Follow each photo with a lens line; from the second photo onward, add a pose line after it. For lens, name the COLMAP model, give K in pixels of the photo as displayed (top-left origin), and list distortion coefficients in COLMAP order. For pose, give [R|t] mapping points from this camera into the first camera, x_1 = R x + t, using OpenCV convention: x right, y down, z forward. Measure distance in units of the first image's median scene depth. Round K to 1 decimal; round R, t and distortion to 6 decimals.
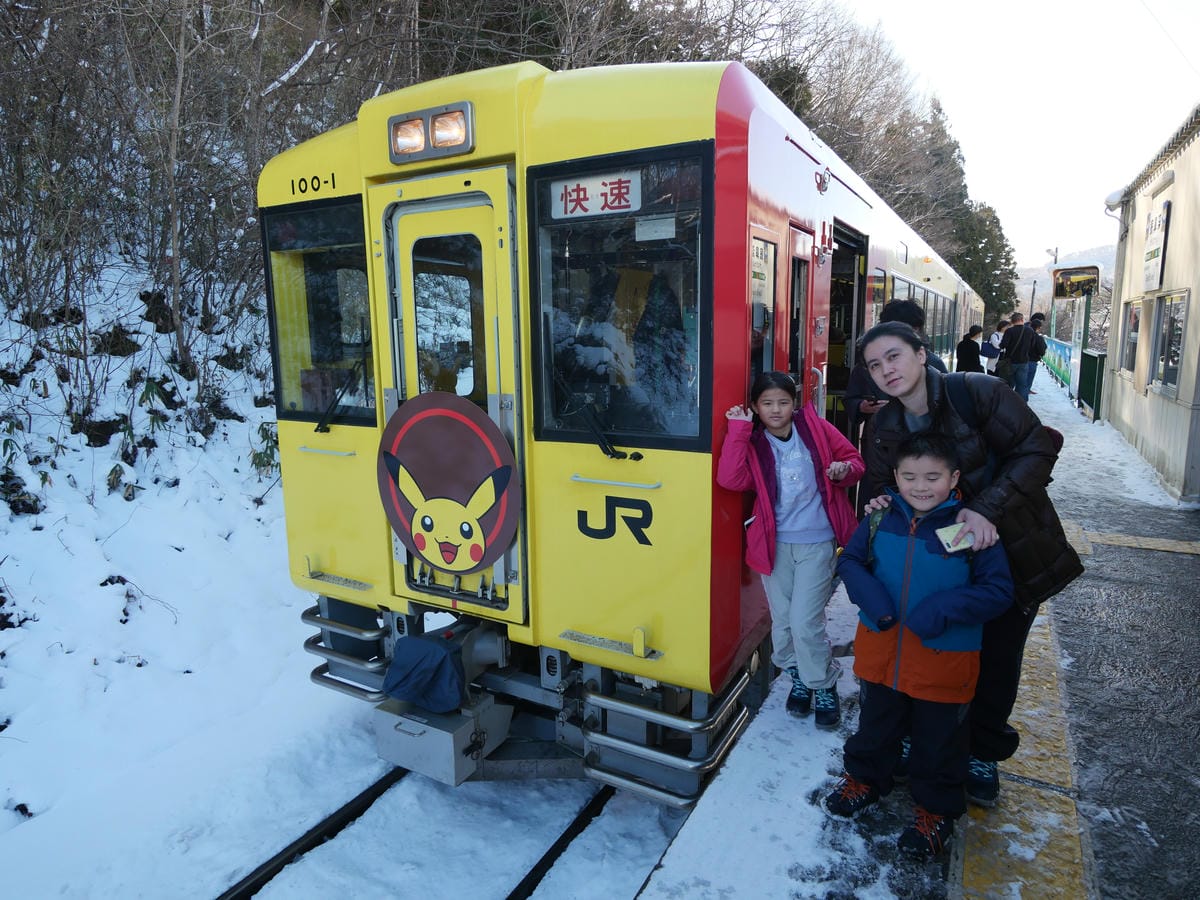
lens RADIAL K [[707.8, 0, 600.5], [0, 707.8, 436.0], [0, 0, 1]] dist [0.000334, 0.000646]
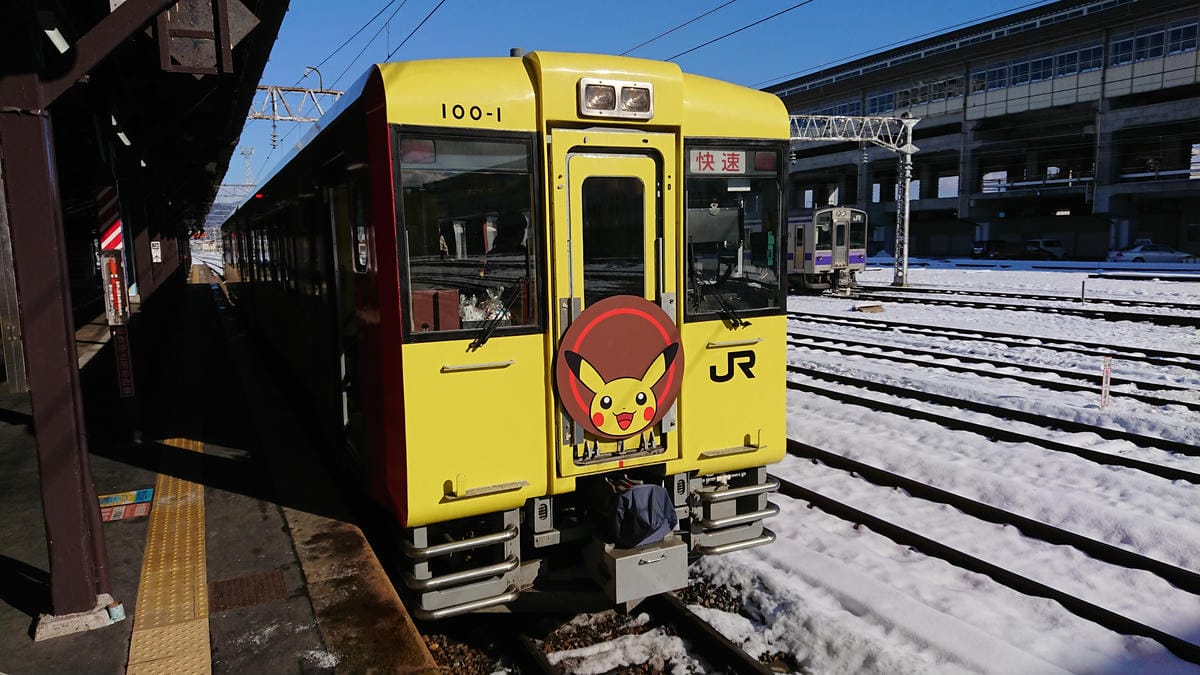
lens RADIAL K [[748.5, 0, 589.2], [0, 748.5, 326.6], [0, 0, 1]] dist [0.237905, -0.303228]
pose [[0.582965, -0.090990, 0.807386, -1.297348], [0.140906, 0.989974, 0.009828, -0.026312], [-0.800186, 0.108036, 0.589942, 0.224674]]
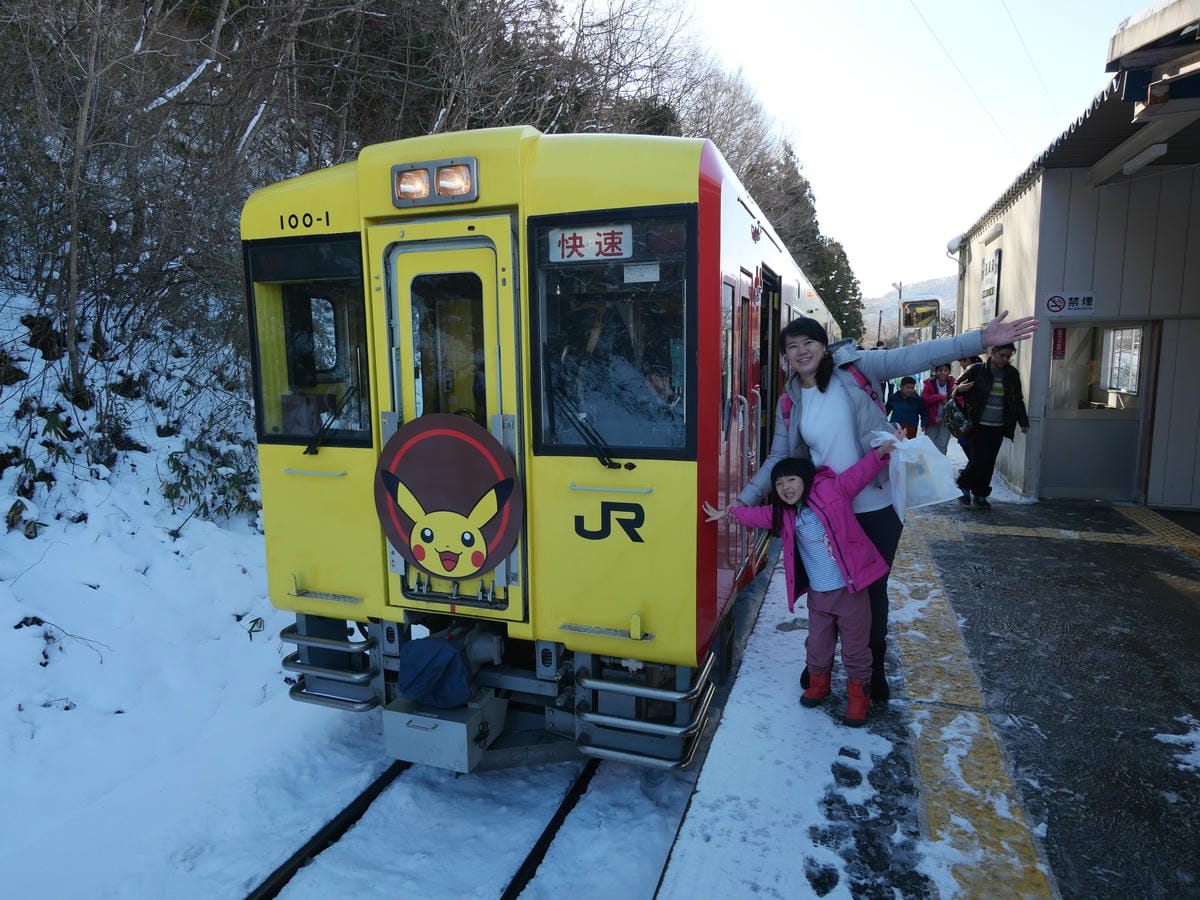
lens RADIAL K [[712.0, 0, 600.9], [0, 712.0, 442.4], [0, 0, 1]] dist [-0.000703, 0.001297]
pose [[0.984138, -0.022325, 0.175996, -0.168524], [0.026951, 0.999350, -0.023938, 0.014106], [-0.175347, 0.028301, 0.984100, -0.124209]]
